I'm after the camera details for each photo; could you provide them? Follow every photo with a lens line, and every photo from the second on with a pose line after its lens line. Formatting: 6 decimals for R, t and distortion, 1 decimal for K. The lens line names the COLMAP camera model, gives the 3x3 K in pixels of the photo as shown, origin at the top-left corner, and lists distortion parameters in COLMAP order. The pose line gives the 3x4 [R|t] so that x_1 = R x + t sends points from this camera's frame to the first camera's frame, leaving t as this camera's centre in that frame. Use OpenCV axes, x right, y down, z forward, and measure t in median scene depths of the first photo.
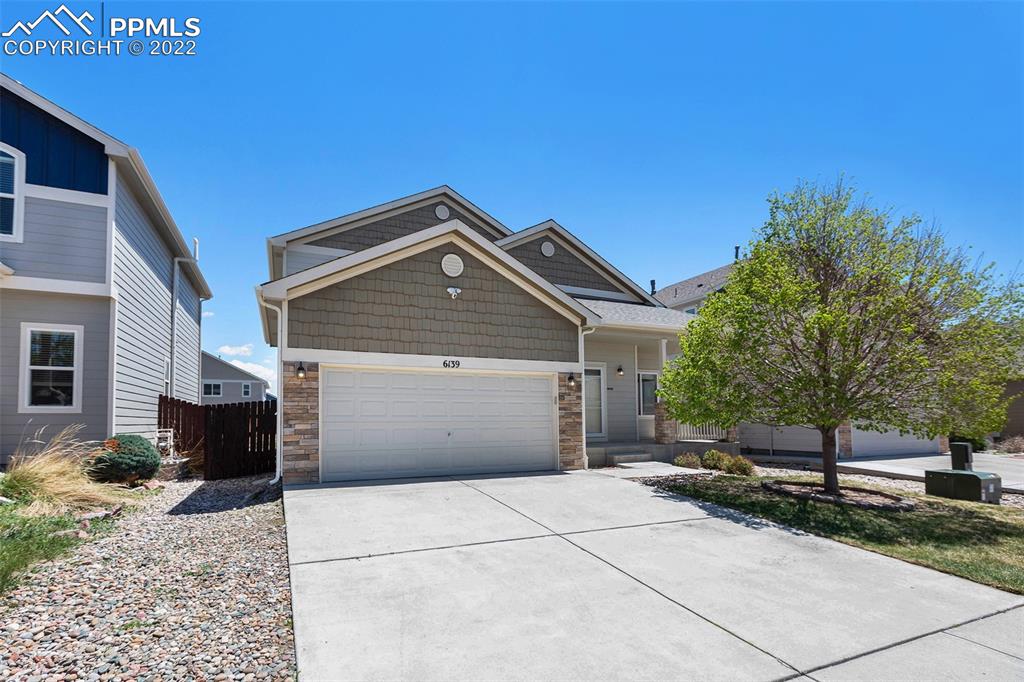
lens RADIAL K [[464.9, 0, 468.7], [0, 464.9, 398.6], [0, 0, 1]] dist [-0.002169, 0.000706]
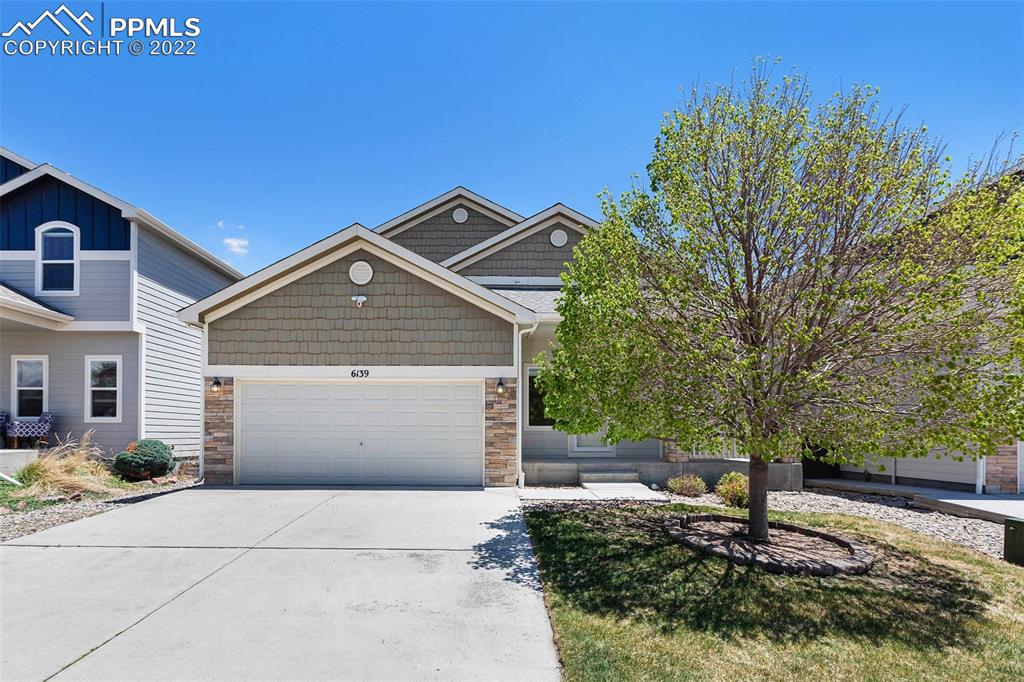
lens RADIAL K [[464.9, 0, 499.7], [0, 464.9, 432.4], [0, 0, 1]] dist [-0.002169, 0.000706]
pose [[0.922095, 0.009214, -0.386854, 0.644672], [0.008661, 0.998975, 0.044438, 0.009983], [0.386867, -0.044327, 0.921070, 0.201885]]
